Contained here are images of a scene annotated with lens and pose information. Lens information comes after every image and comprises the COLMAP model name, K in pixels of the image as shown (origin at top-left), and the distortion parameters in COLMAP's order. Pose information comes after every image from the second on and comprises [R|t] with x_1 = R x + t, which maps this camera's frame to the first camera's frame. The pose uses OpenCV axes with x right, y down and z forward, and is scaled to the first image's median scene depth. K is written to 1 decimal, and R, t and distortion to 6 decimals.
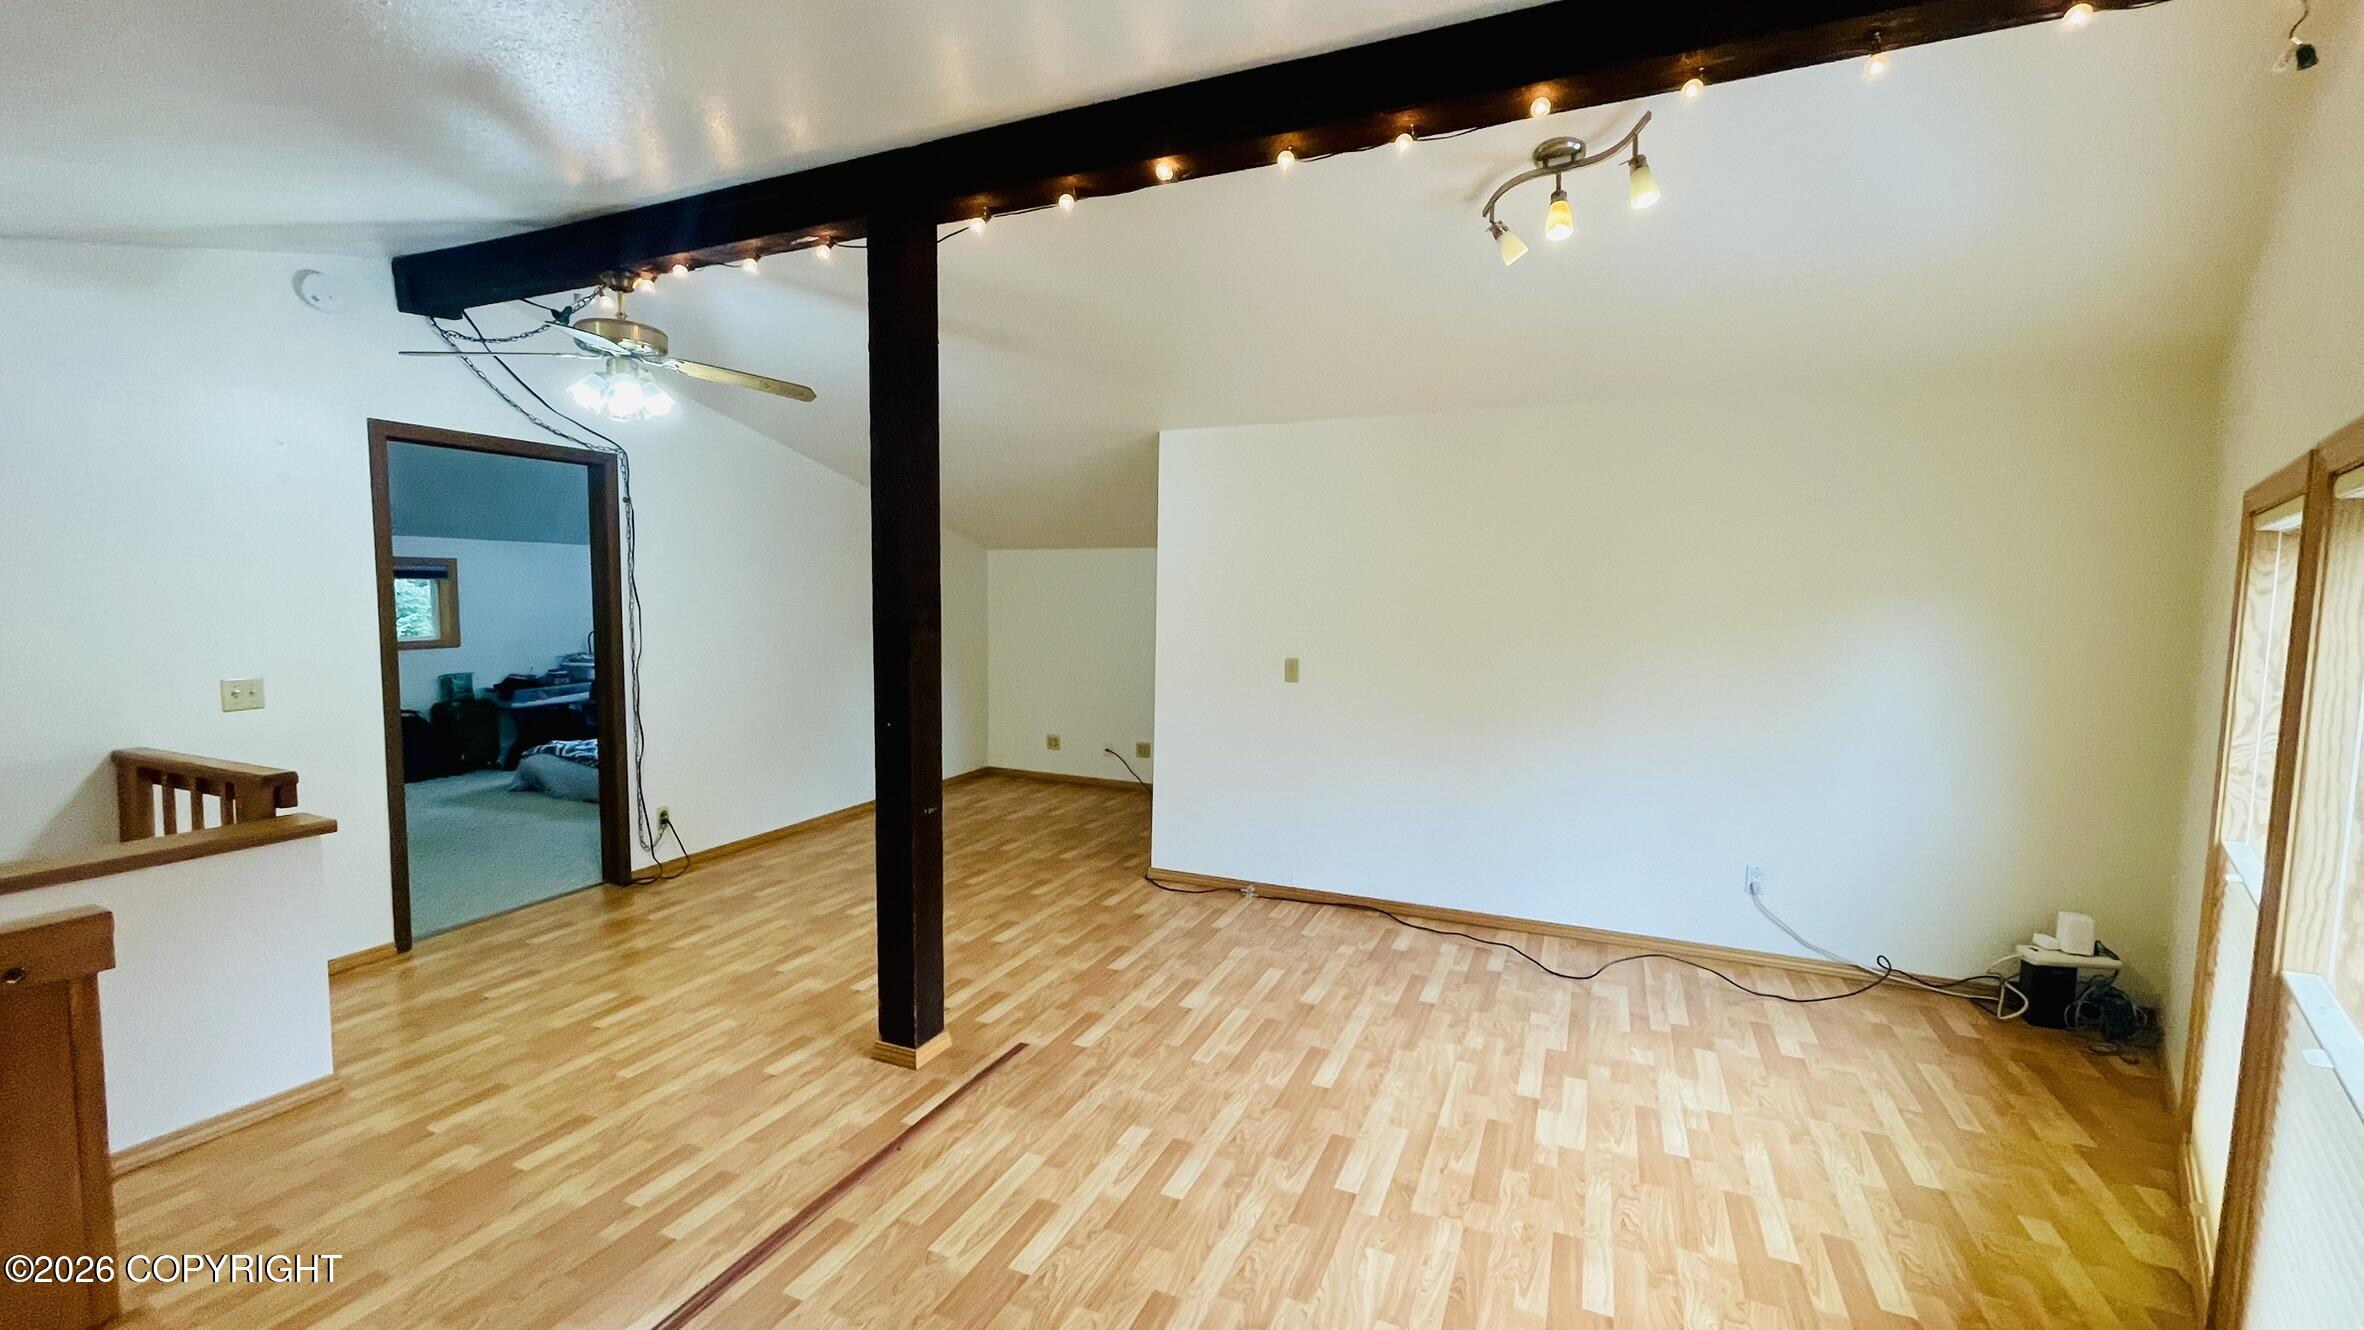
lens RADIAL K [[965.6, 0, 1175.1], [0, 965.6, 670.2], [0, 0, 1]] dist [0.002737, -0.000249]
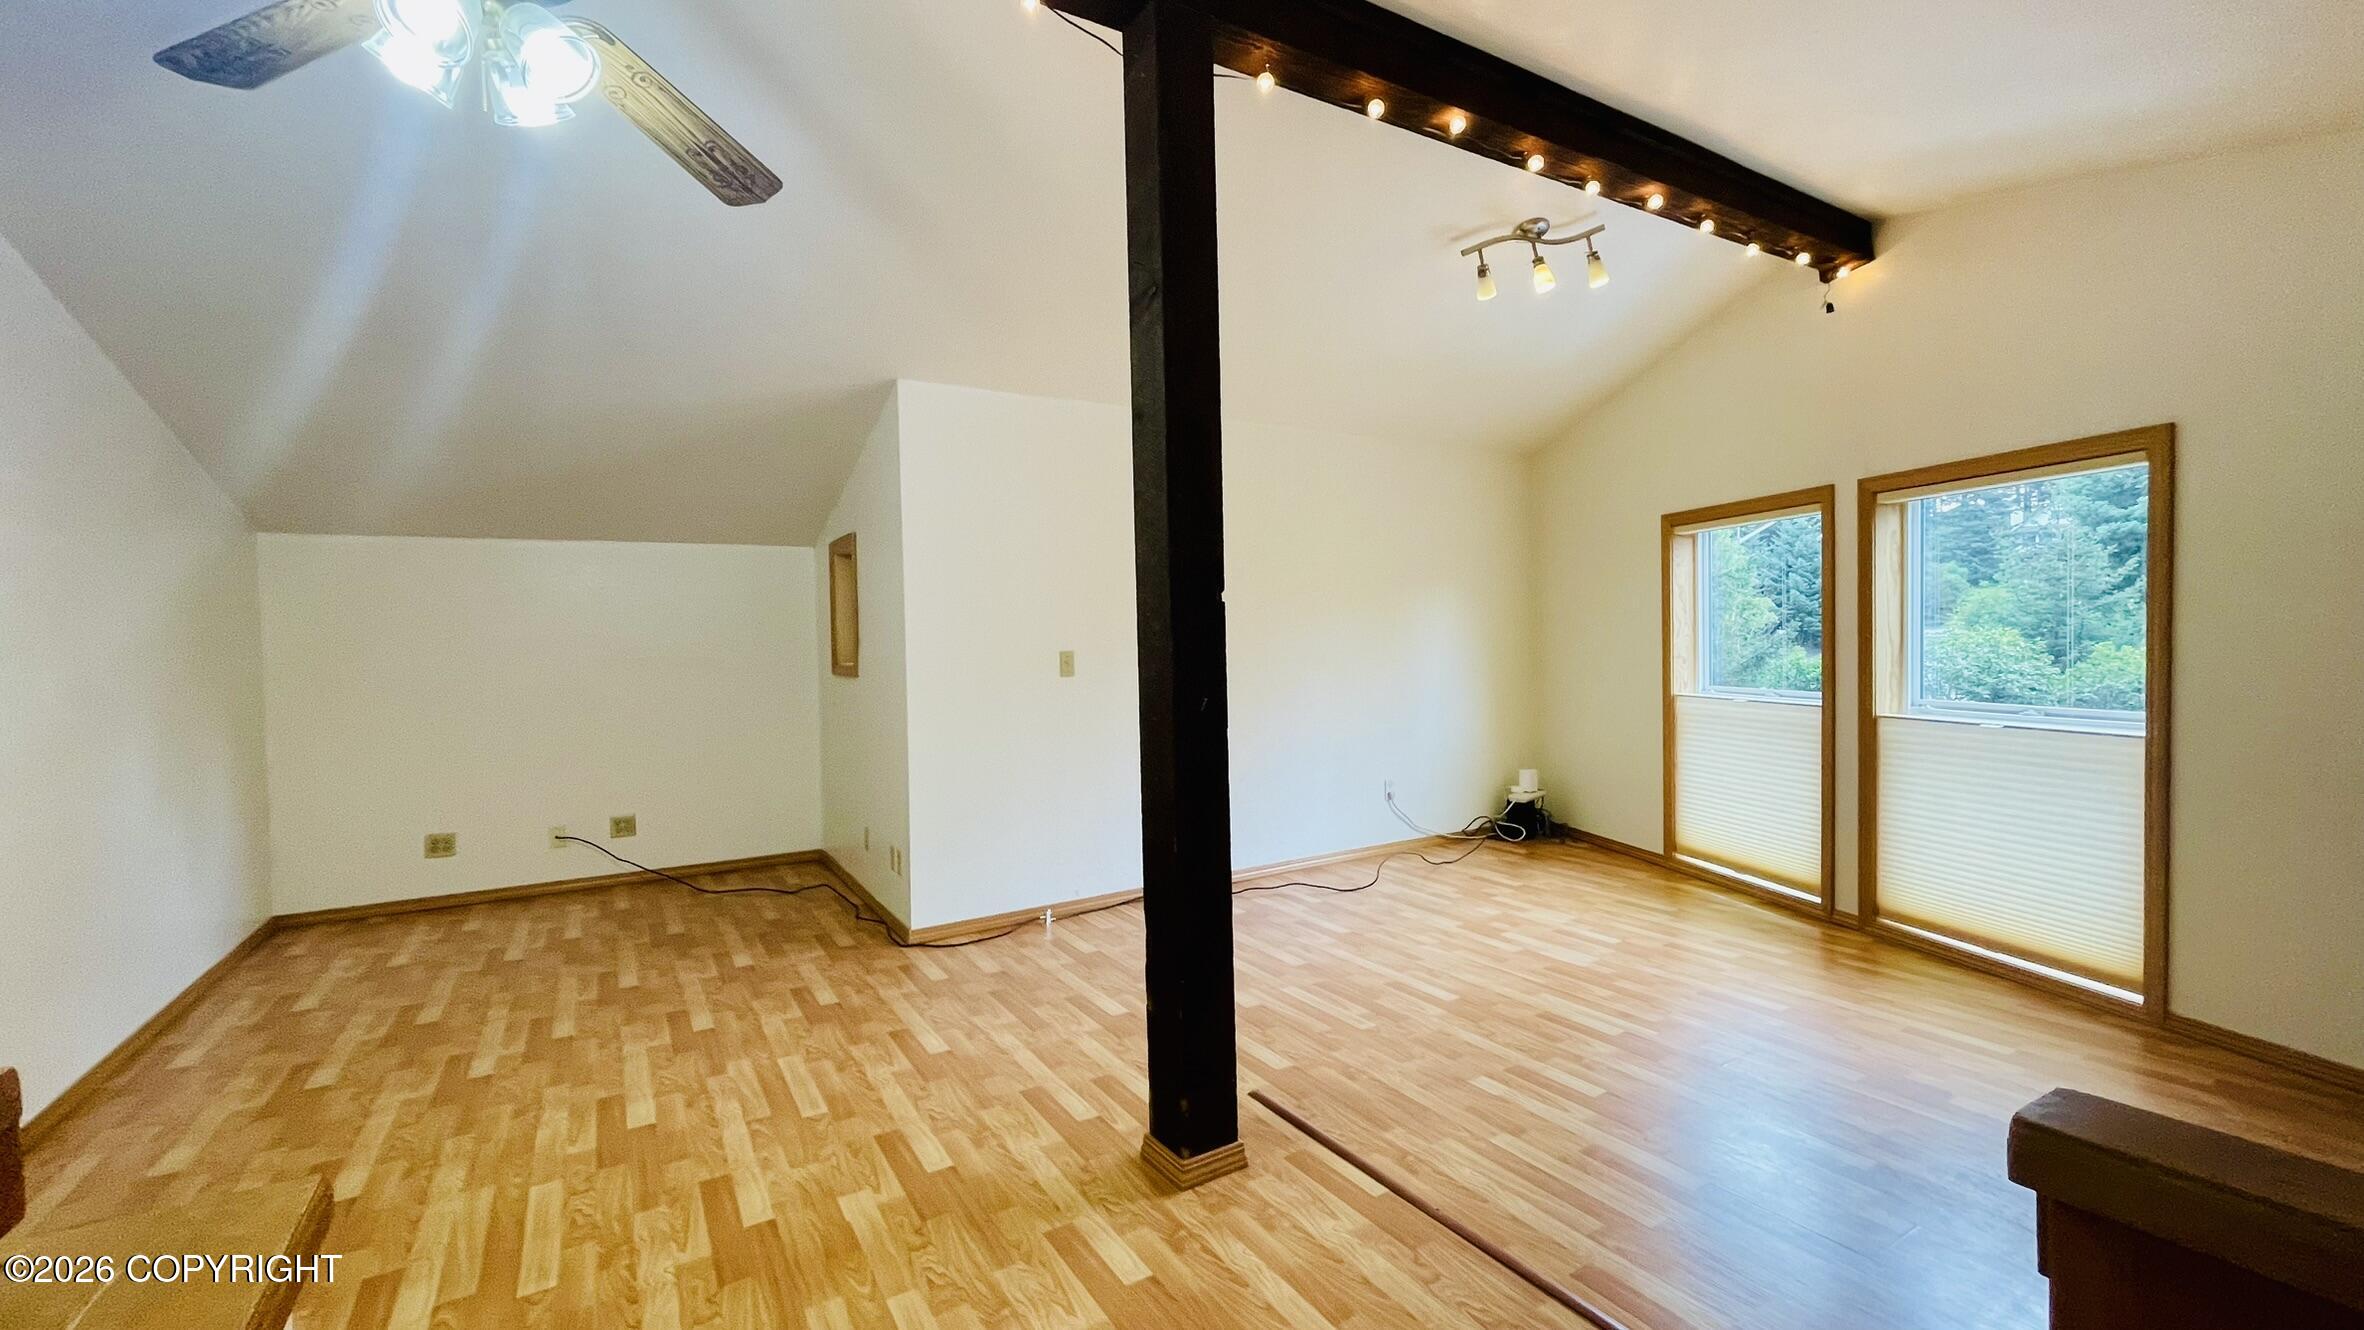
lens RADIAL K [[965.6, 0, 1185.9], [0, 965.6, 672.2], [0, 0, 1]] dist [0.002737, -0.000249]
pose [[0.563263, -0.052708, 0.824595, -0.791711], [0.100640, 0.994910, -0.005150, 0.033096], [-0.820126, 0.085888, 0.565700, 0.526068]]
